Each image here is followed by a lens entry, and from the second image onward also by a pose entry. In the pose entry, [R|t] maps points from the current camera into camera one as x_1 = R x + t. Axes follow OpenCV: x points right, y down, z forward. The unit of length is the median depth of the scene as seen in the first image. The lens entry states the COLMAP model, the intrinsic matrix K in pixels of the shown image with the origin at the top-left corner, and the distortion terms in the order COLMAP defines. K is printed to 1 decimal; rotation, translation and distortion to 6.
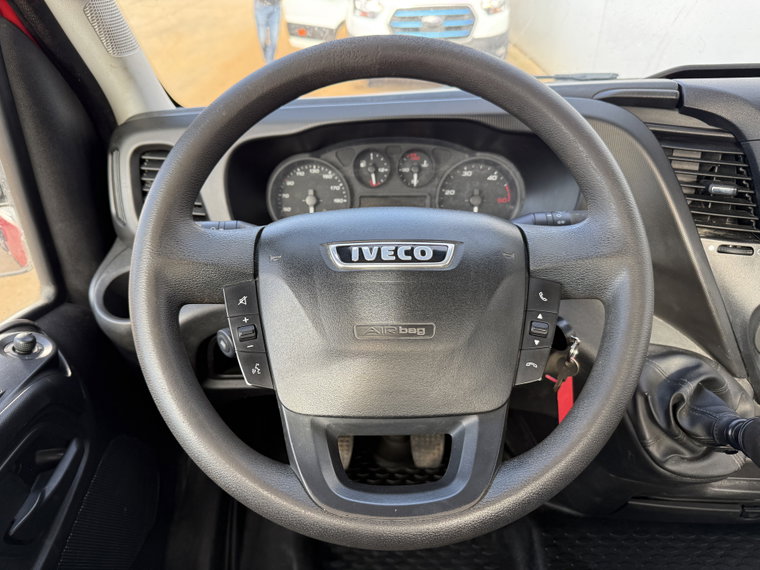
lens RADIAL K [[509.8, 0, 373.3], [0, 509.8, 282.6], [0, 0, 1]] dist [0.069437, -0.032064]
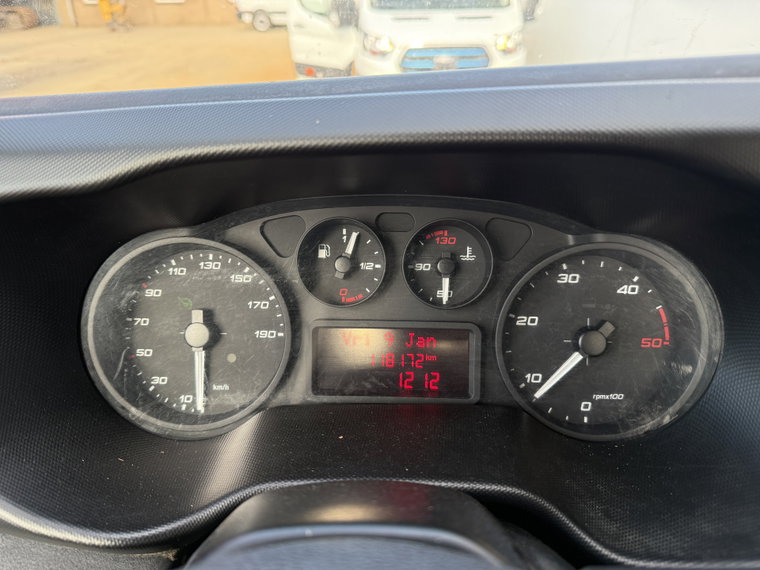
lens RADIAL K [[509.8, 0, 384.9], [0, 509.8, 278.2], [0, 0, 1]] dist [0.069437, -0.032064]
pose [[0.999878, 0.014846, 0.004822, 0.029057], [-0.014397, 0.996476, -0.082632, -0.174936], [-0.006032, 0.082552, 0.996568, 0.573876]]
